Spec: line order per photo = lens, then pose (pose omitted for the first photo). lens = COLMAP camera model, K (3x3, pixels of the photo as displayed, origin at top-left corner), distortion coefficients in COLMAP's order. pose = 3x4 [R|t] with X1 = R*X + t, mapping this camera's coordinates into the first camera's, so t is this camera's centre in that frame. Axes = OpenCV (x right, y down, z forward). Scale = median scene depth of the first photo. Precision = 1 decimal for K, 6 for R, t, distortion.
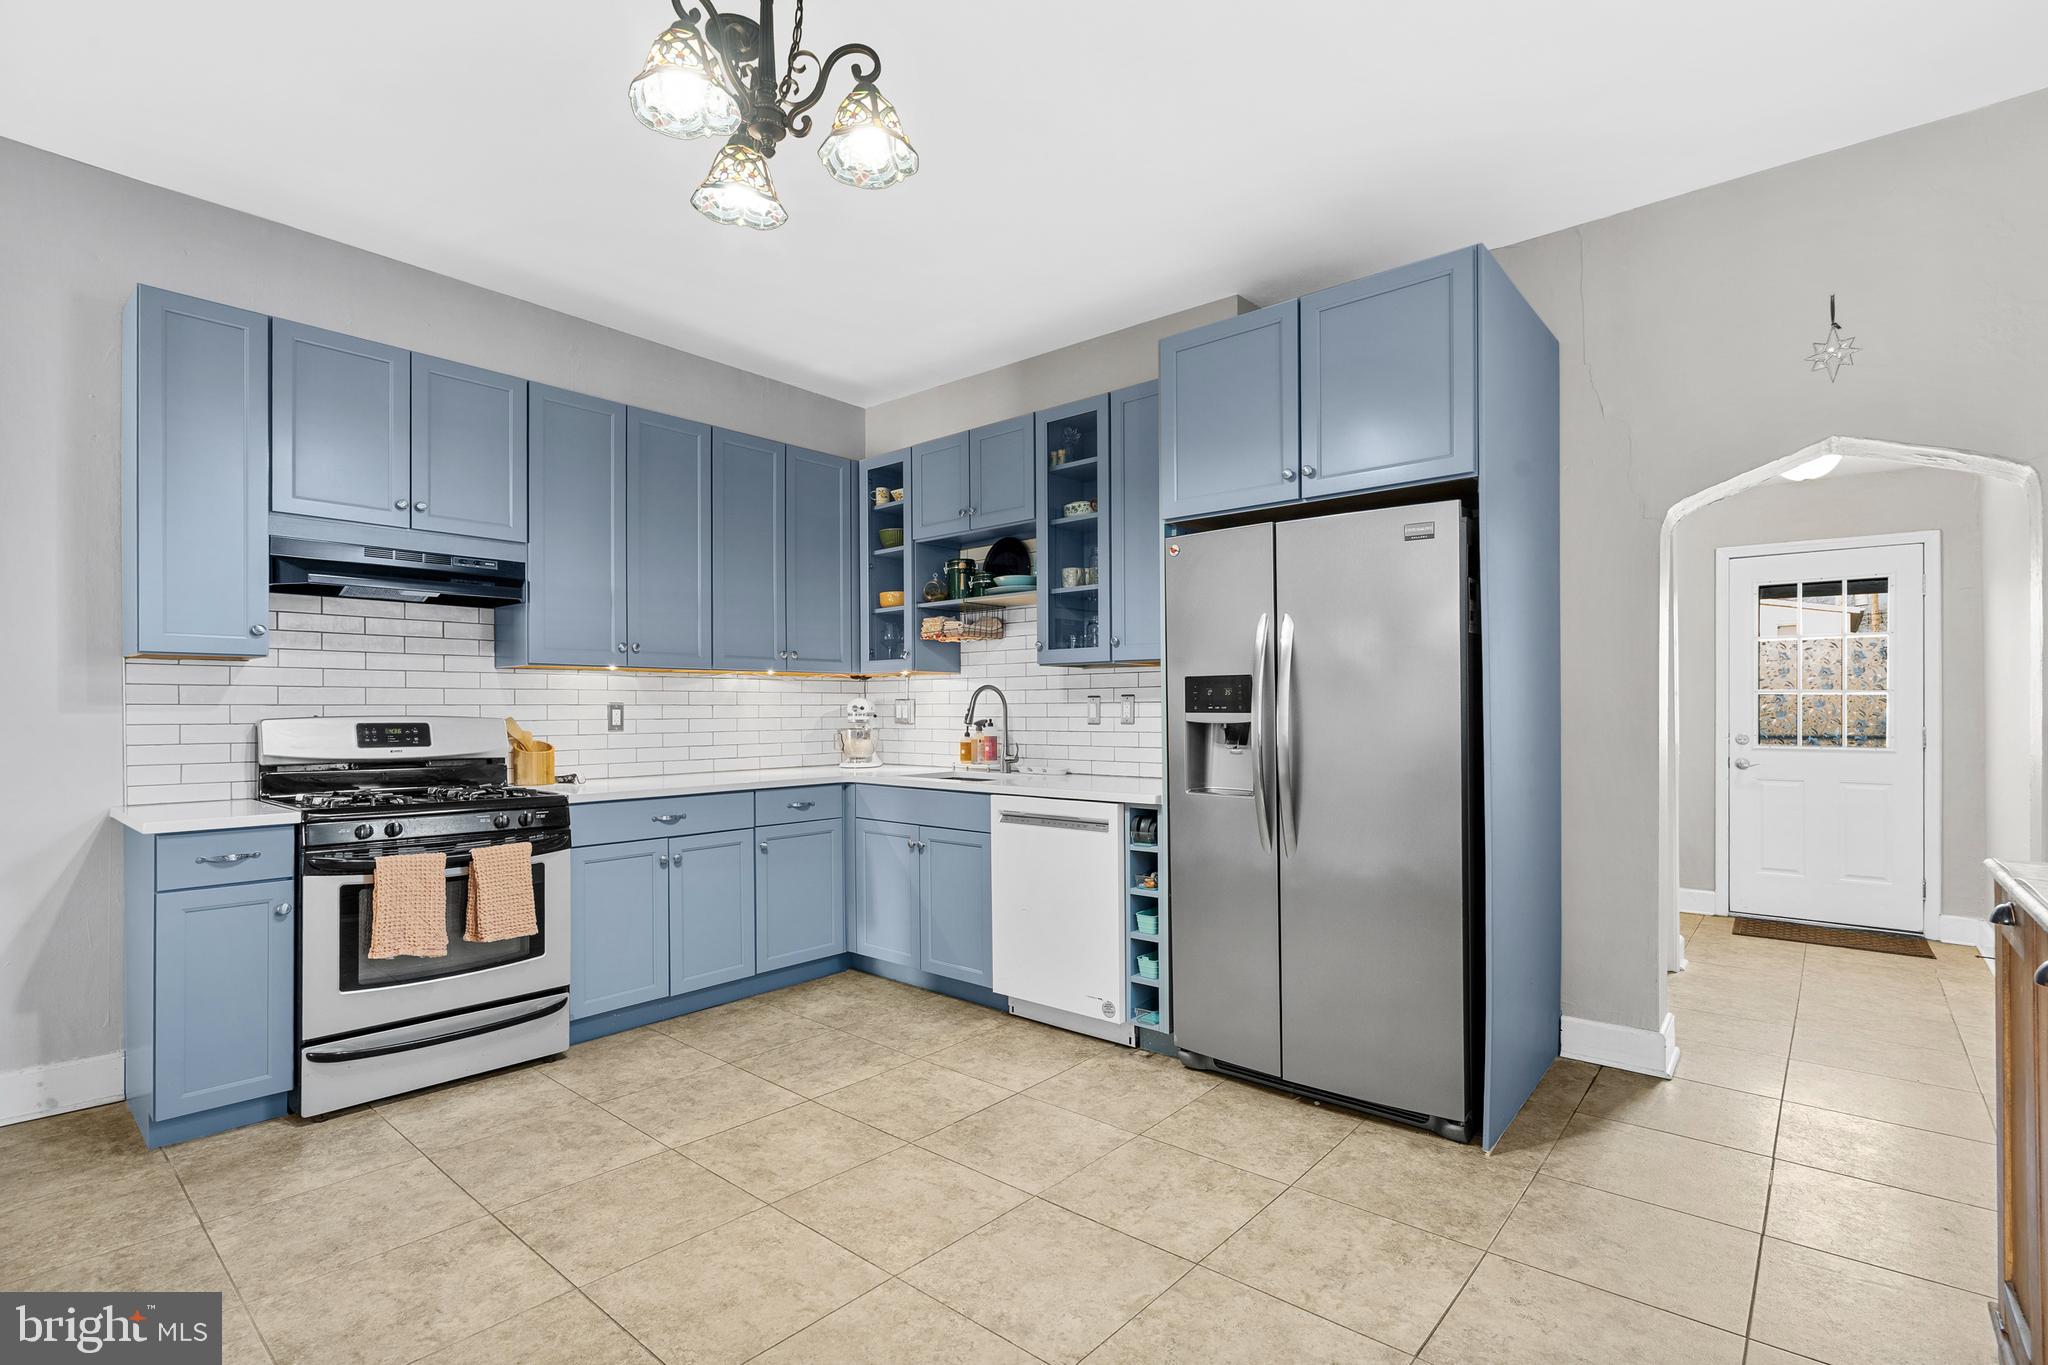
lens RADIAL K [[942.4, 0, 1027.0], [0, 942.4, 699.8], [0, 0, 1]] dist [-0.004544, 0.003304]
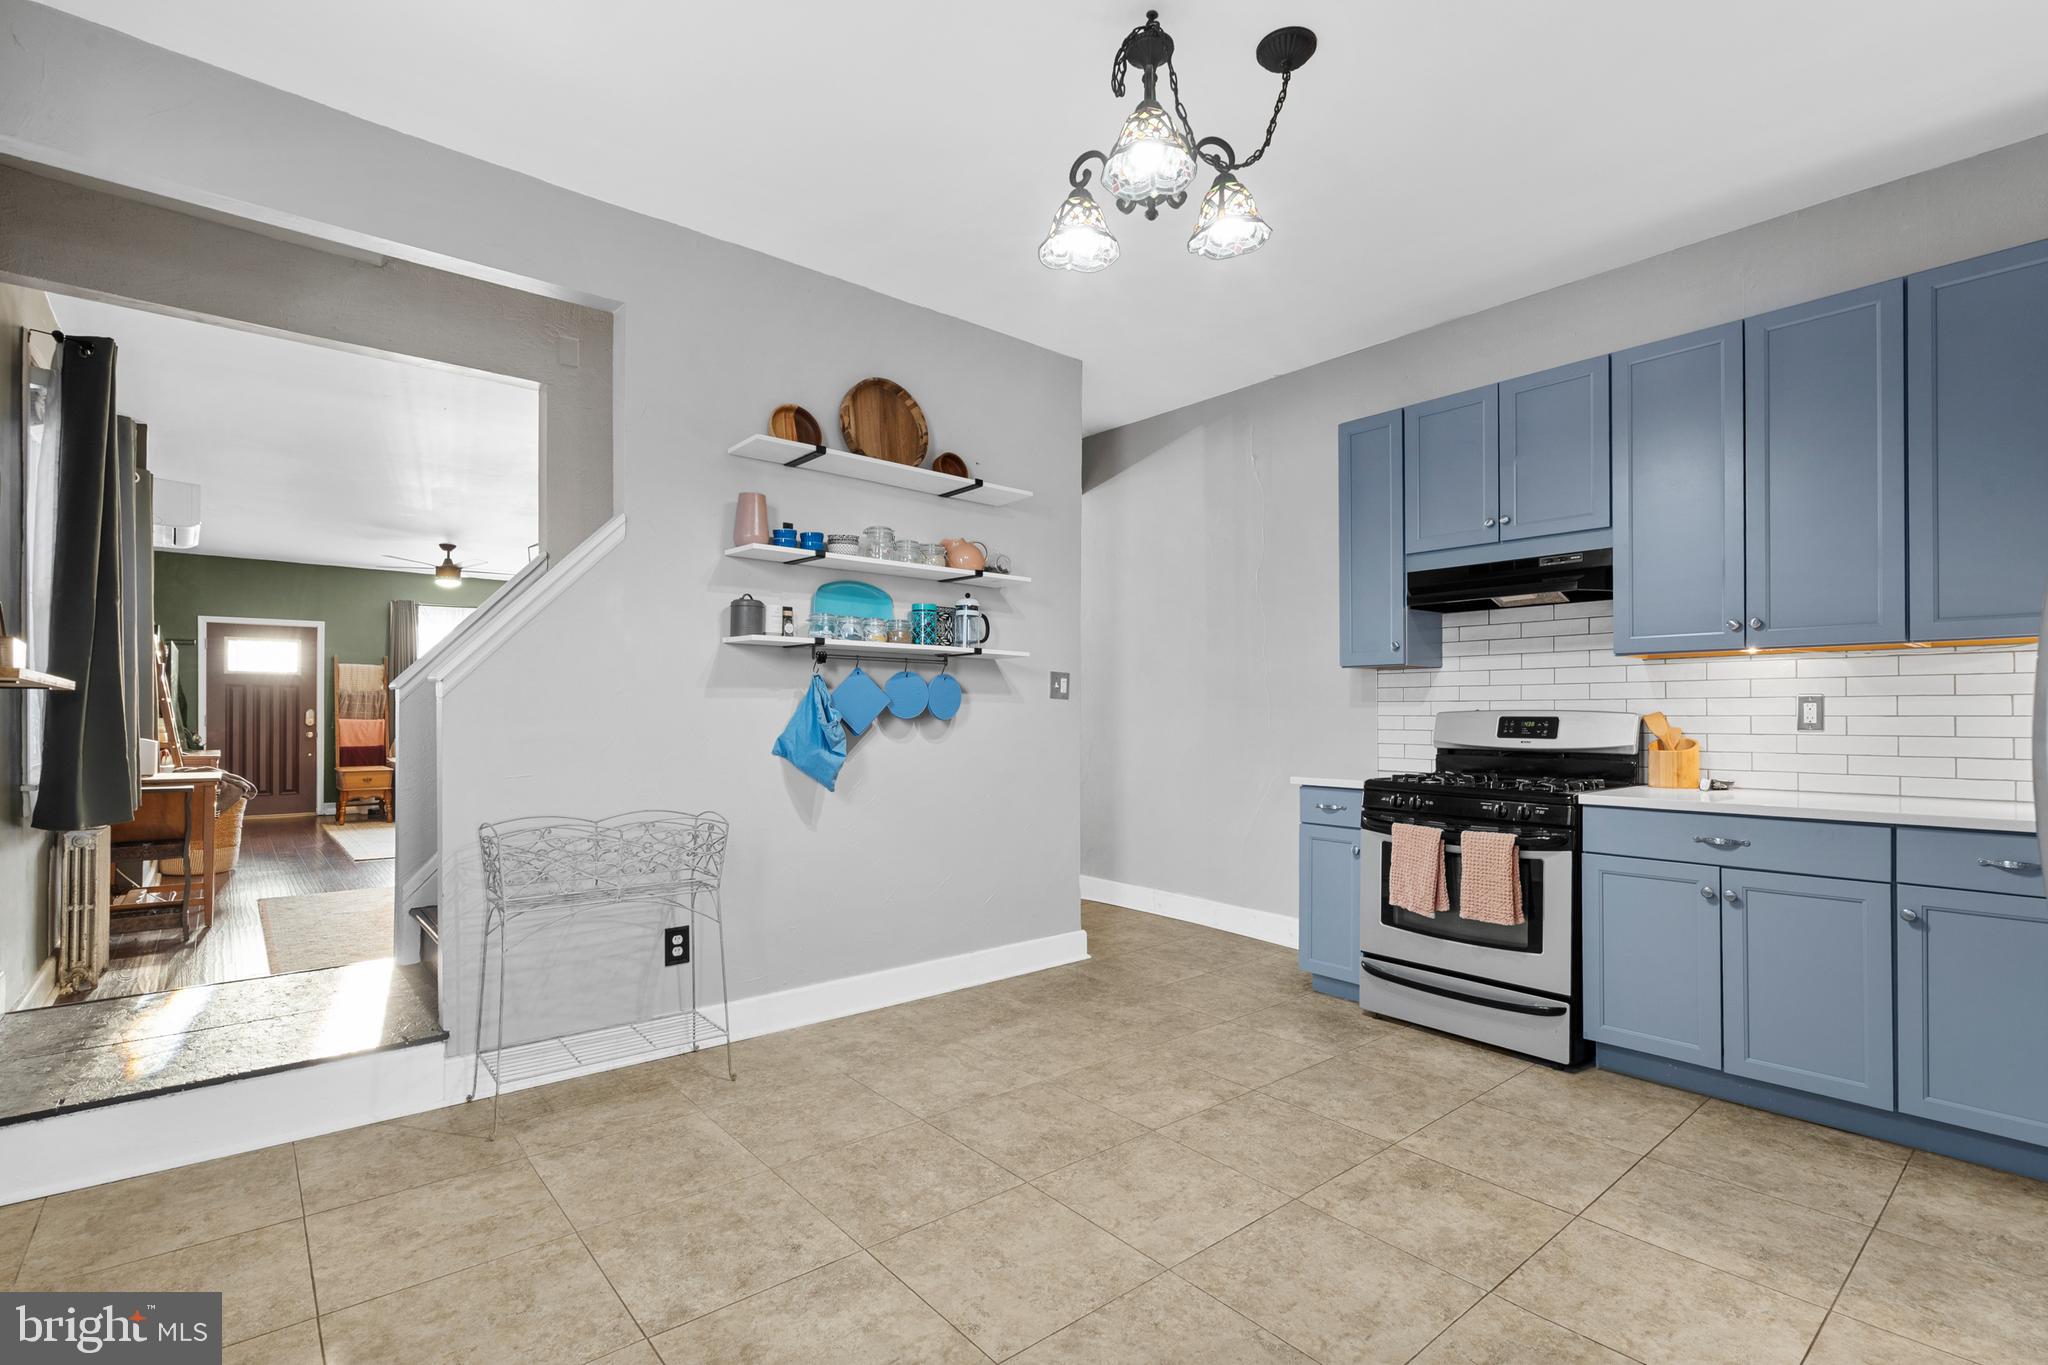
lens RADIAL K [[942.4, 0, 1026.2], [0, 942.4, 700.8], [0, 0, 1]] dist [-0.004544, 0.003304]
pose [[-0.157565, -0.010914, -0.987448, 0.537641], [0.012876, 0.999831, -0.013106, 0.013640], [0.987425, -0.014779, -0.157398, 0.626171]]
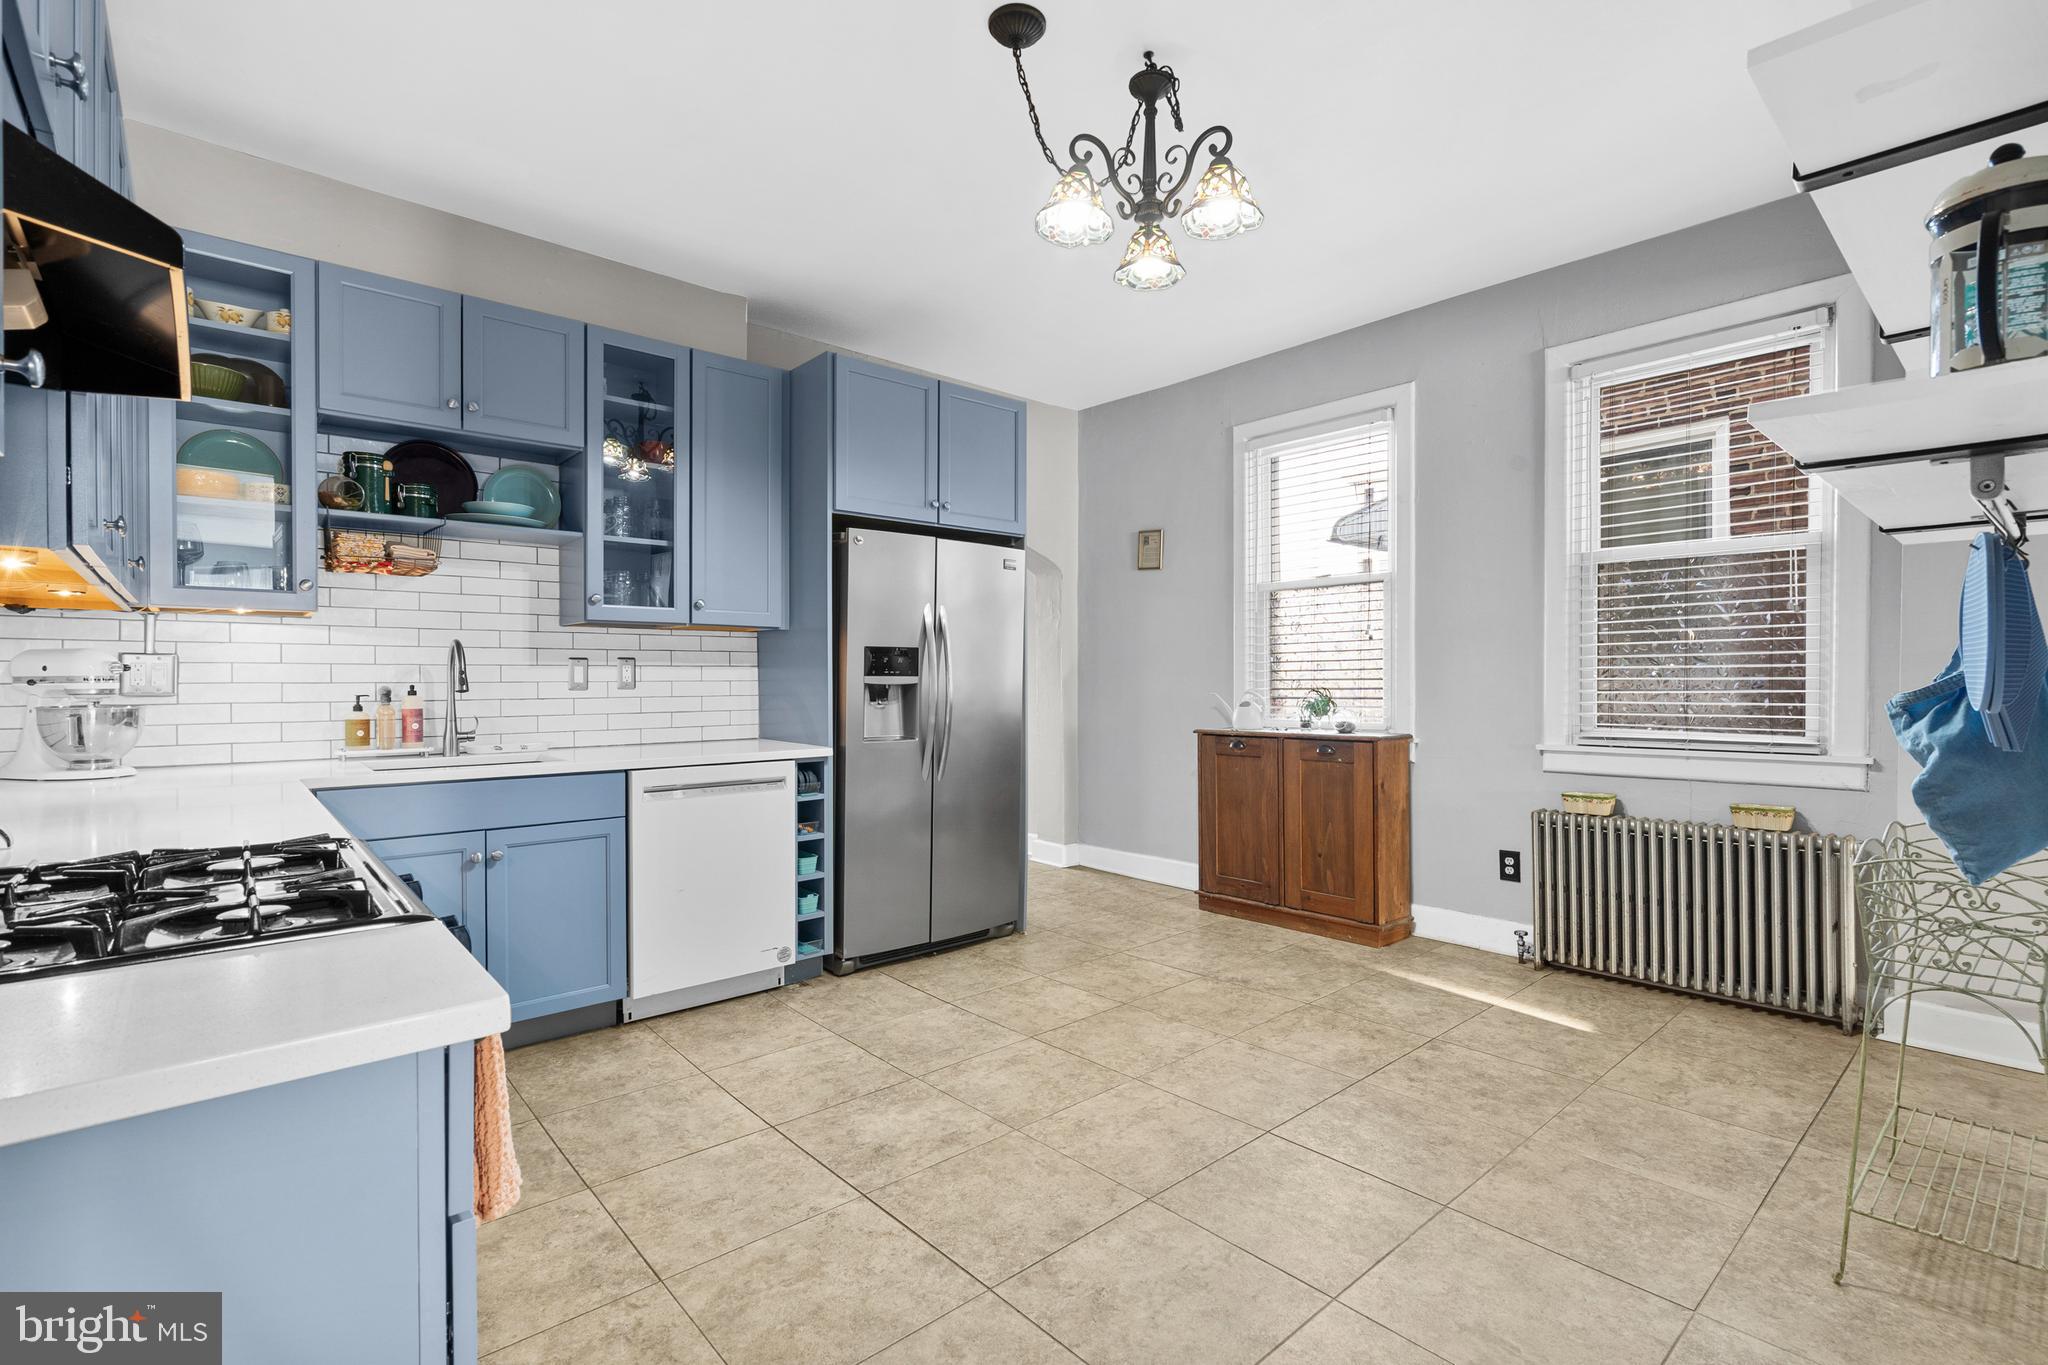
lens RADIAL K [[942.4, 0, 1022.3], [0, 942.4, 677.4], [0, 0, 1]] dist [-0.004544, 0.003304]
pose [[0.142277, 0.002270, 0.989824, -0.951224], [-0.011333, 0.999936, -0.000664, 0.013122], [-0.989762, -0.011124, 0.142294, 0.599111]]
